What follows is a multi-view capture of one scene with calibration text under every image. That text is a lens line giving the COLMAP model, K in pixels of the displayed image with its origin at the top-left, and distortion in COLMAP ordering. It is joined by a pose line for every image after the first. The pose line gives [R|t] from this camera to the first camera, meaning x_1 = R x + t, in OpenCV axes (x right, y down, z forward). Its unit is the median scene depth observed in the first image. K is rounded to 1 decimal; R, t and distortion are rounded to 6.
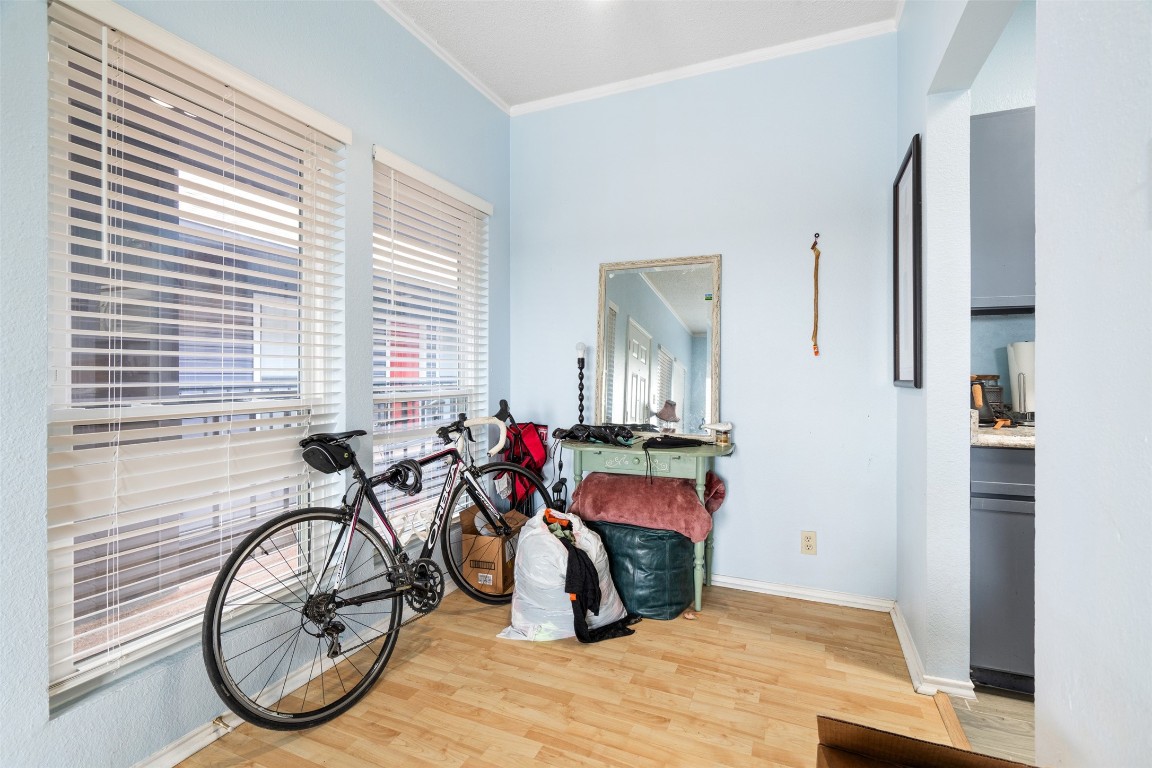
lens RADIAL K [[526.9, 0, 578.6], [0, 526.9, 379.2], [0, 0, 1]] dist [-0.009642, 0.001181]
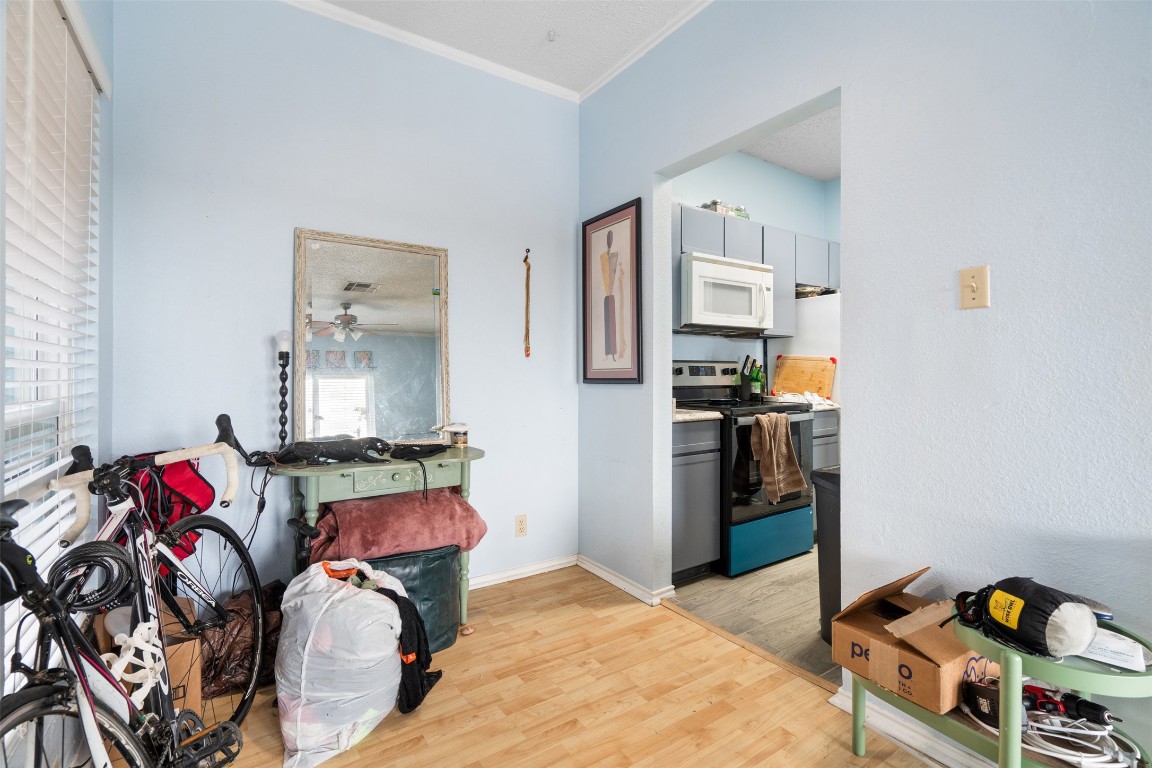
lens RADIAL K [[526.9, 0, 579.8], [0, 526.9, 379.3], [0, 0, 1]] dist [-0.009642, 0.001181]
pose [[0.536353, -0.006800, 0.843967, -0.497094], [0.010844, 0.999941, 0.001166, 0.002226], [-0.843924, 0.008526, 0.536395, 0.342494]]
